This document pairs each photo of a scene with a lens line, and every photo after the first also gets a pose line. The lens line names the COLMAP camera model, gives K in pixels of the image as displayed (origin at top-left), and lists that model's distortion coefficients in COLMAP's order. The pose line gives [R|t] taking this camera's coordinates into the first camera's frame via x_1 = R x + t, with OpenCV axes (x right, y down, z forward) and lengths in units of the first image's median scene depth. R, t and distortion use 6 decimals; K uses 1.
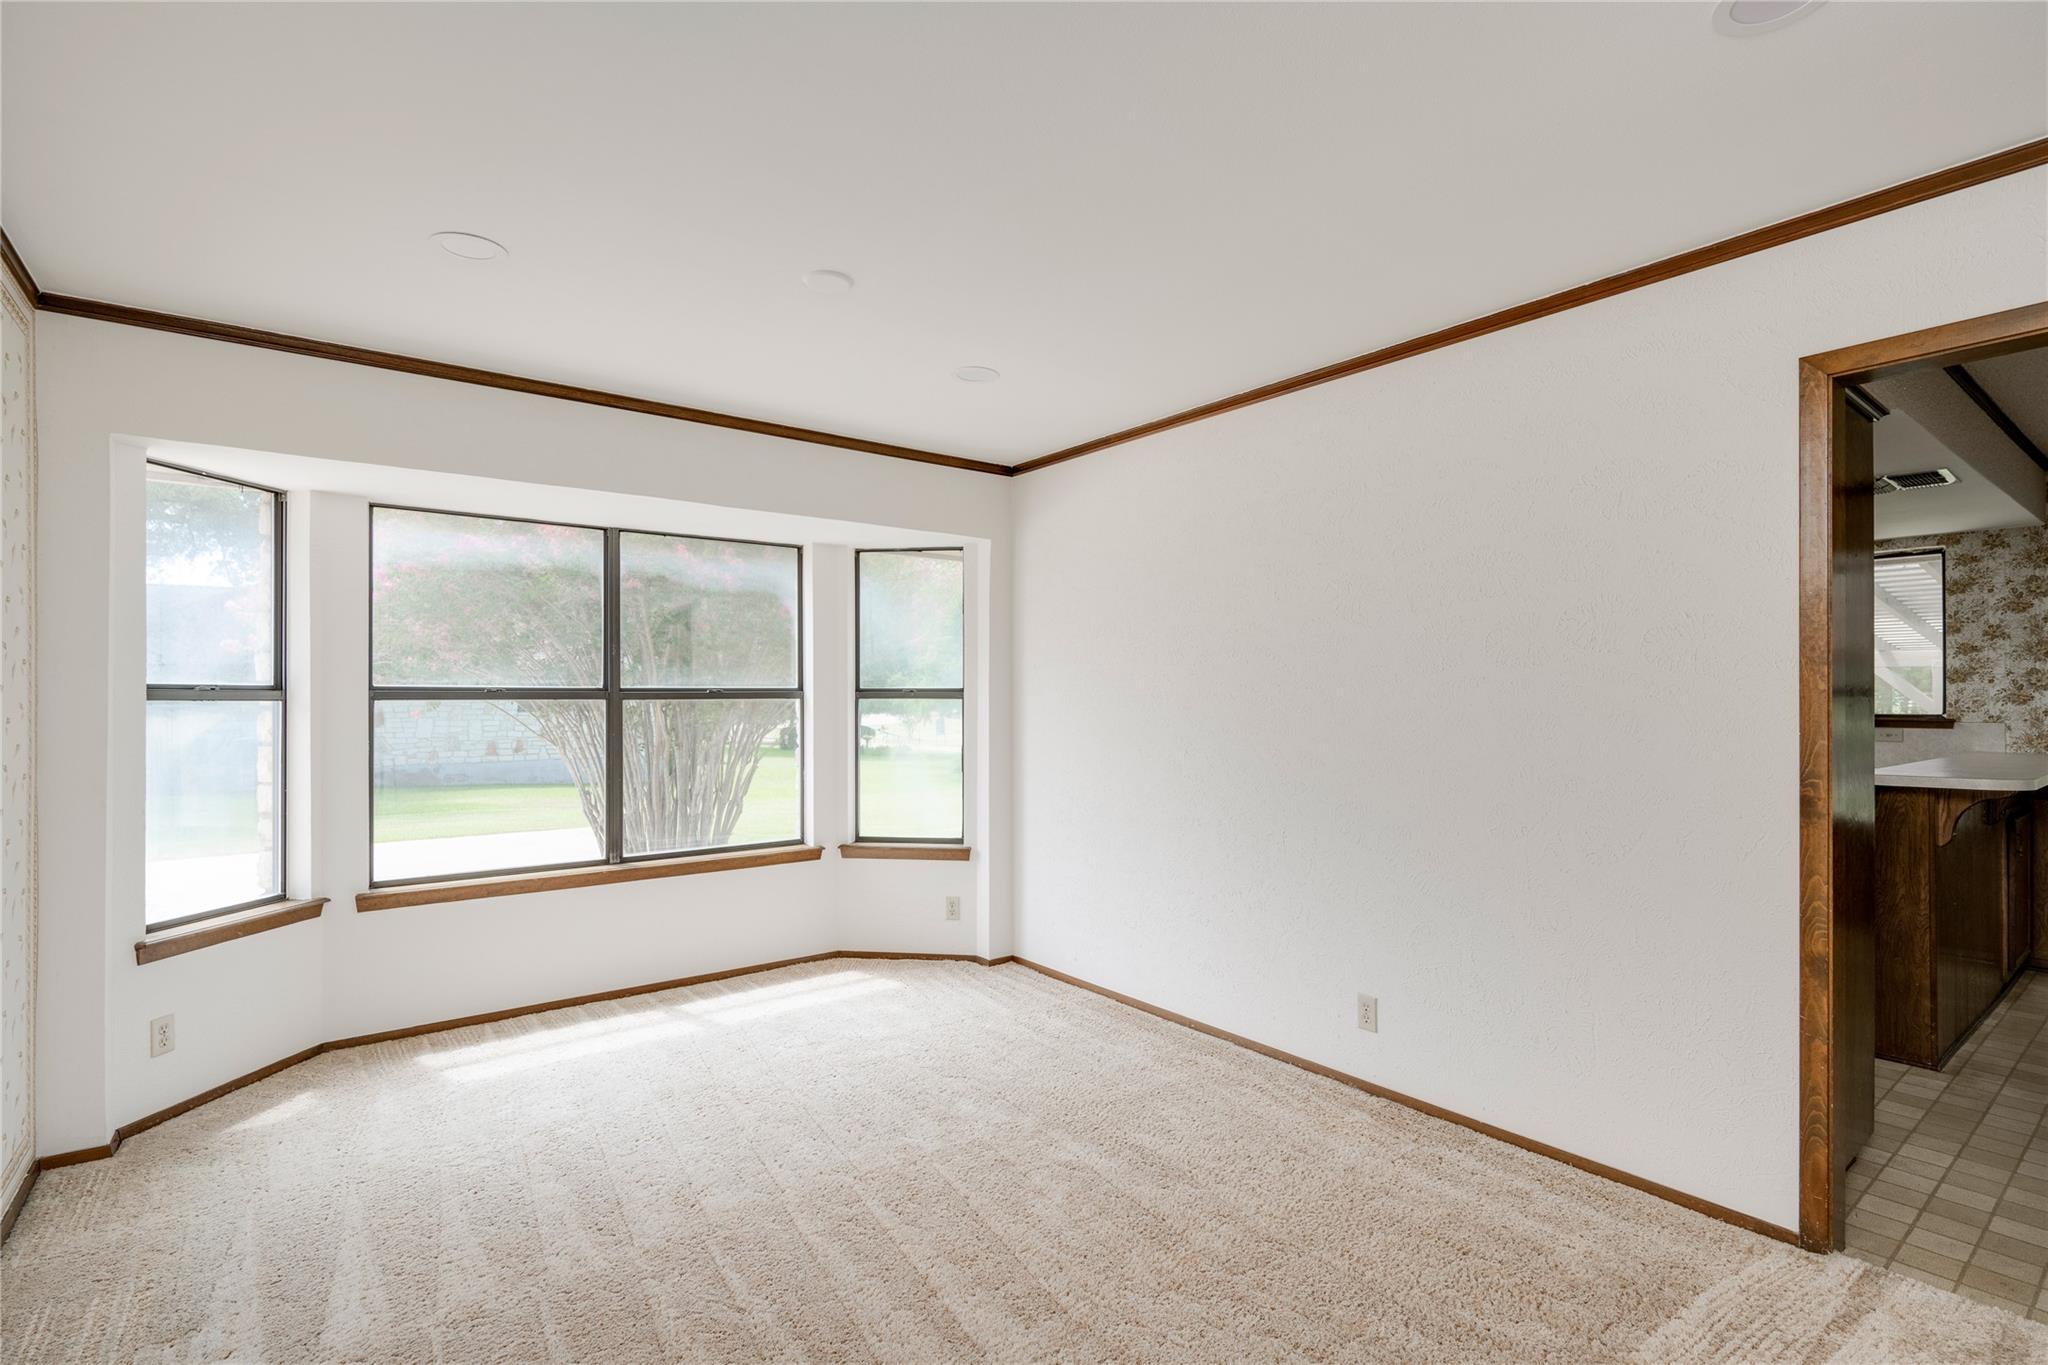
lens RADIAL K [[990.3, 0, 1029.0], [0, 990.3, 685.9], [0, 0, 1]] dist [0.002588, 0.000806]
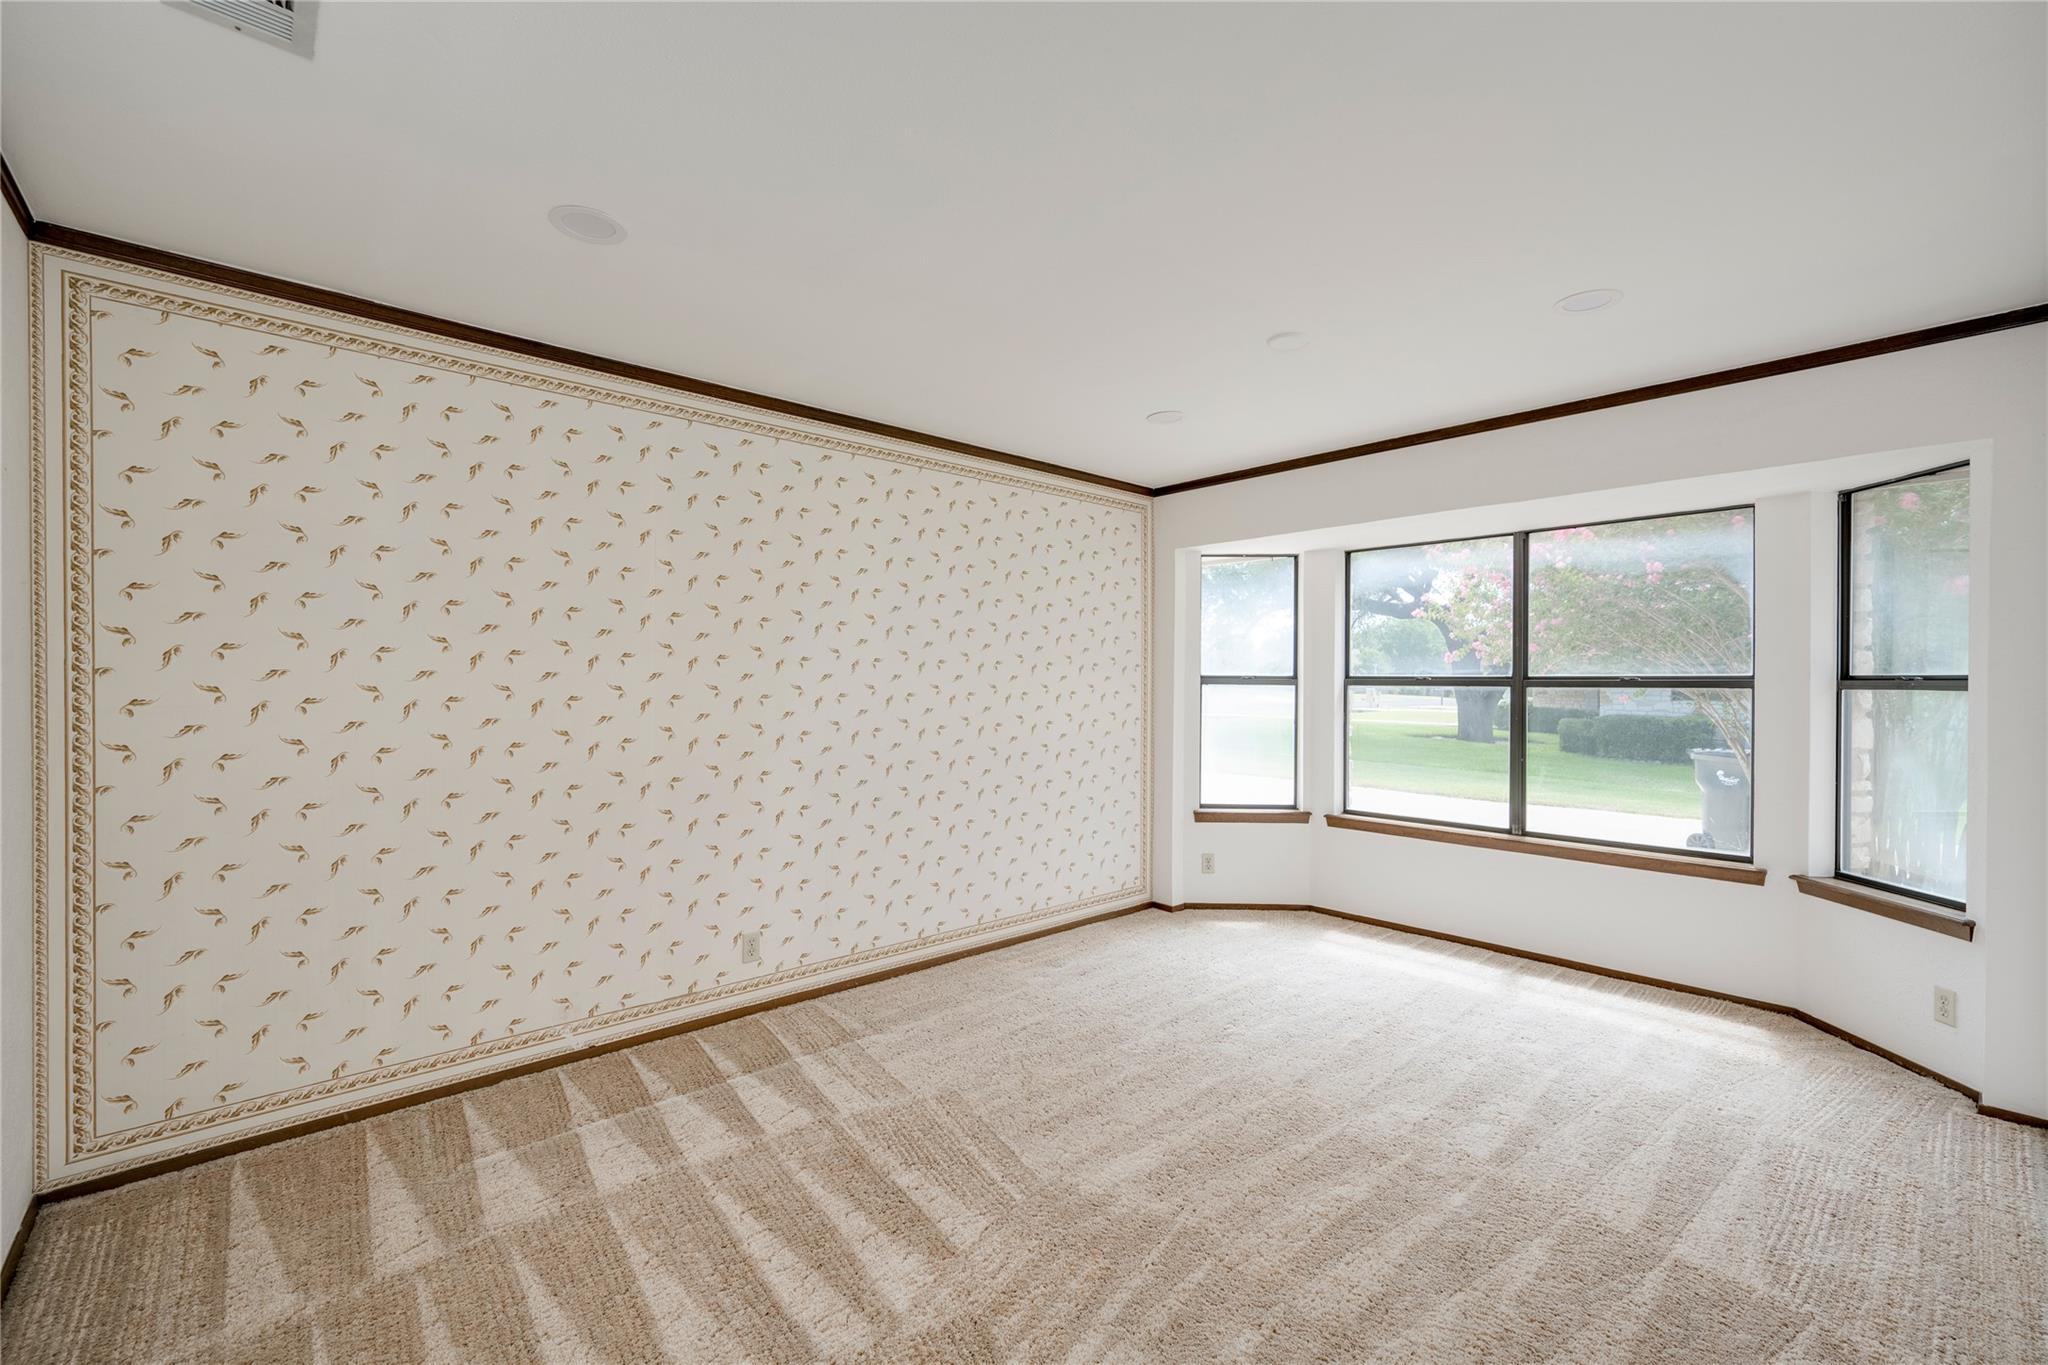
lens RADIAL K [[859.7, 0, 1030.8], [0, 859.7, 689.8], [0, 0, 1]] dist [0.000192, -0.000160]
pose [[0.074847, 0.011670, -0.997127, 0.506782], [0.004793, 0.999916, 0.012062, 0.003120], [0.997184, -0.005682, 0.074785, 0.393044]]
